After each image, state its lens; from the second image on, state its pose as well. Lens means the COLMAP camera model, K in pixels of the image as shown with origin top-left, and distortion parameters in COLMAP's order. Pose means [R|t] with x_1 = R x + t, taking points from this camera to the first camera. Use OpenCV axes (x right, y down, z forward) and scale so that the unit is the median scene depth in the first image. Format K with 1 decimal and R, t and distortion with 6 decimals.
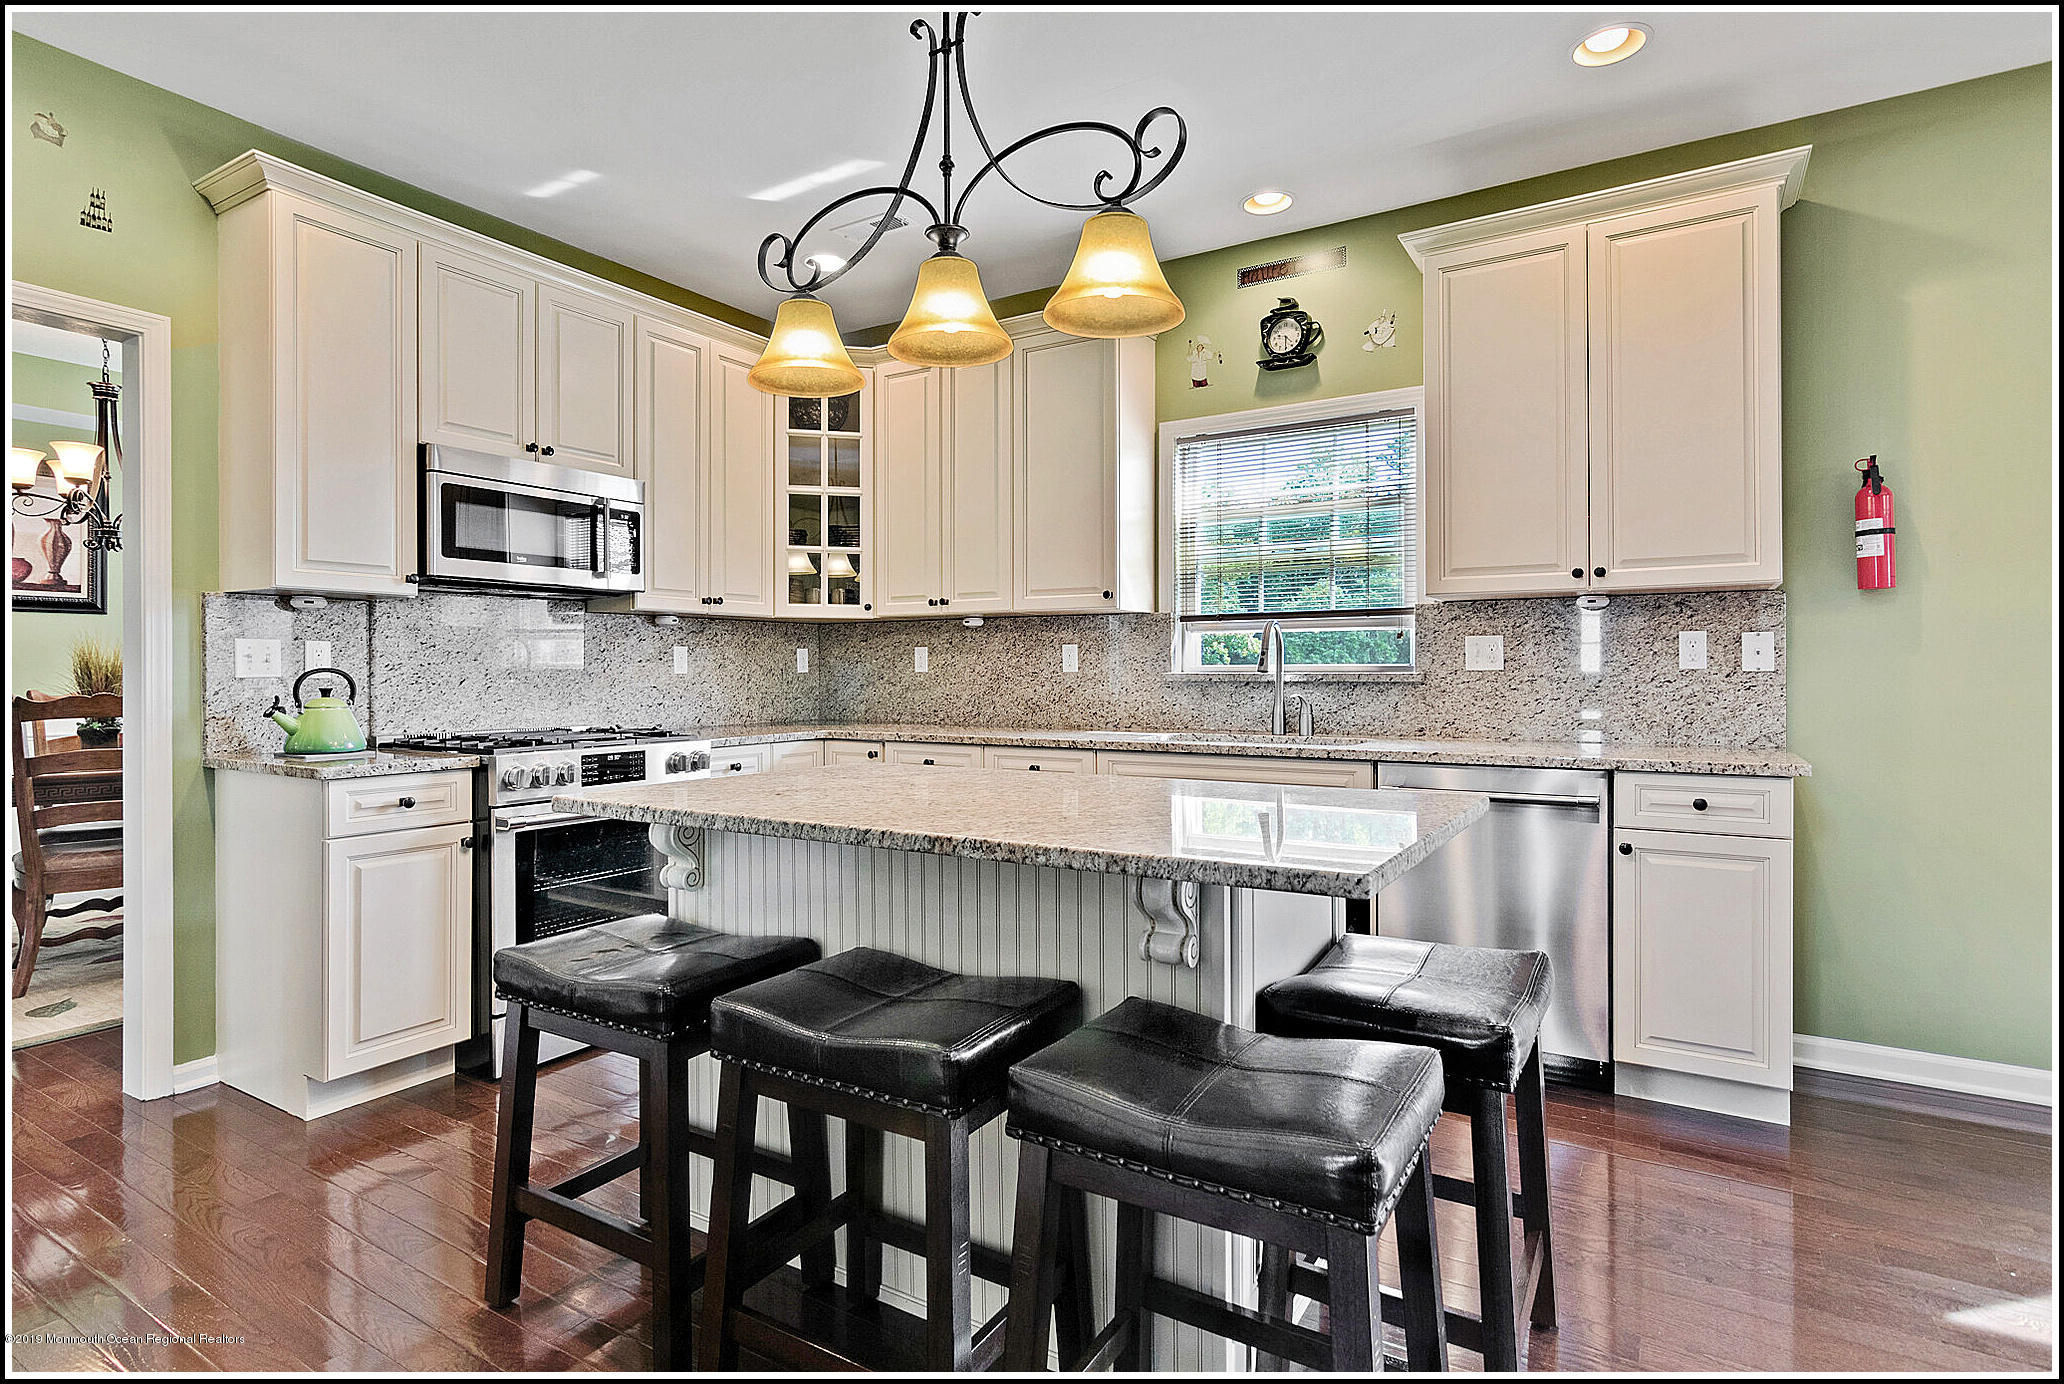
lens RADIAL K [[1050.0, 0, 1038.9], [0, 1050.0, 671.9], [0, 0, 1]] dist [-0.001274, 0.000466]
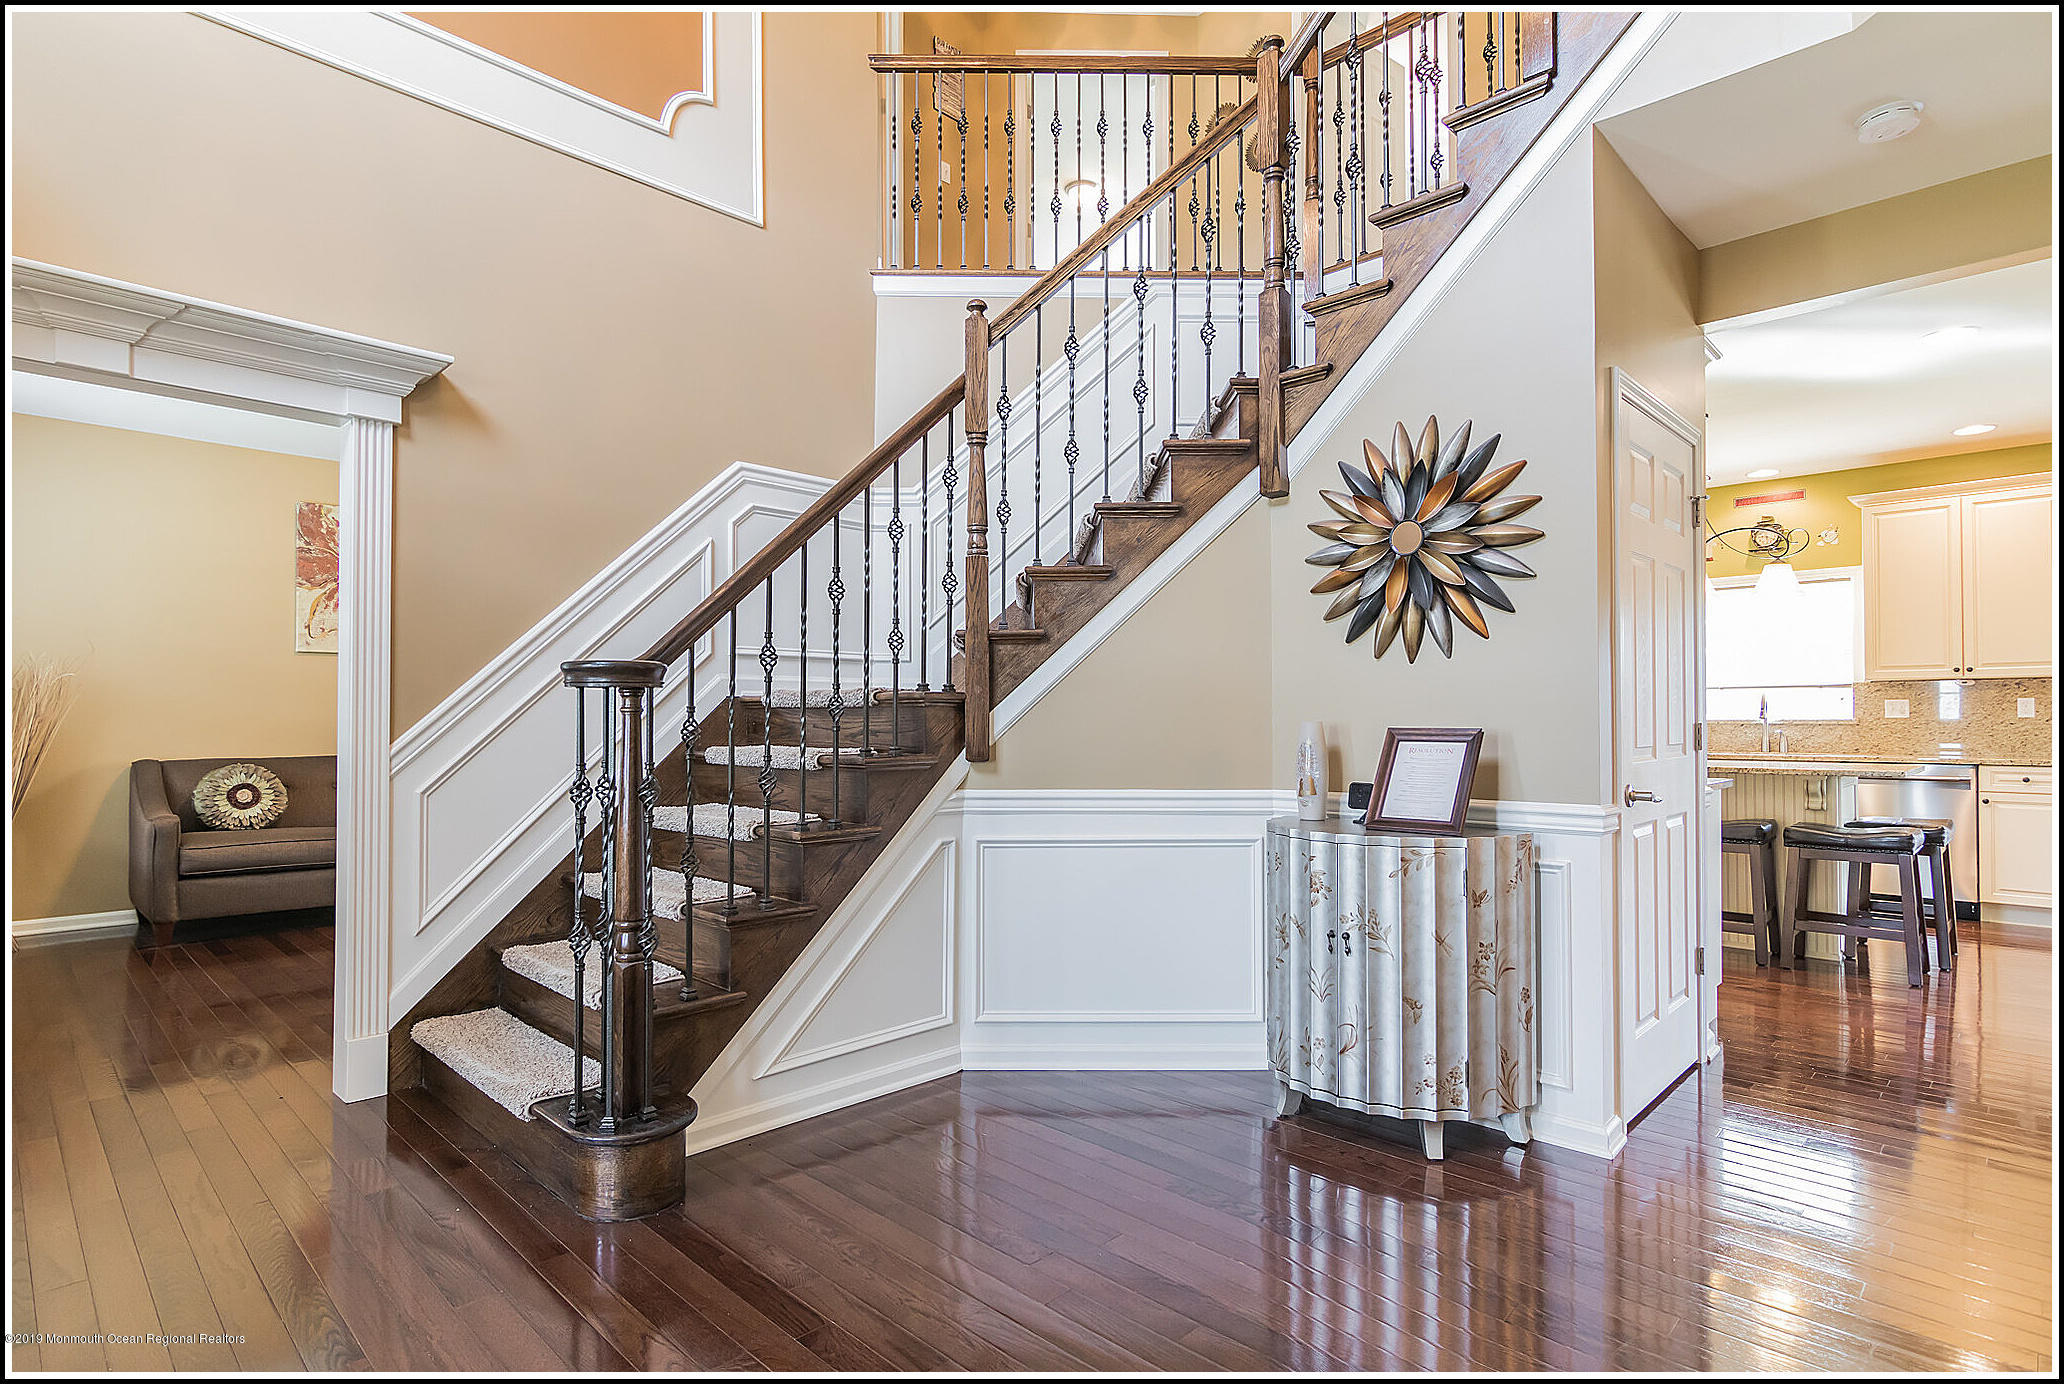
lens RADIAL K [[1050.0, 0, 1017.0], [0, 1050.0, 702.6], [0, 0, 1]] dist [-0.001274, 0.000466]
pose [[0.972316, 0.001175, -0.233667, -0.754908], [-0.003647, 0.999942, -0.010148, -0.004130], [0.233642, 0.010720, 0.972264, -1.352429]]
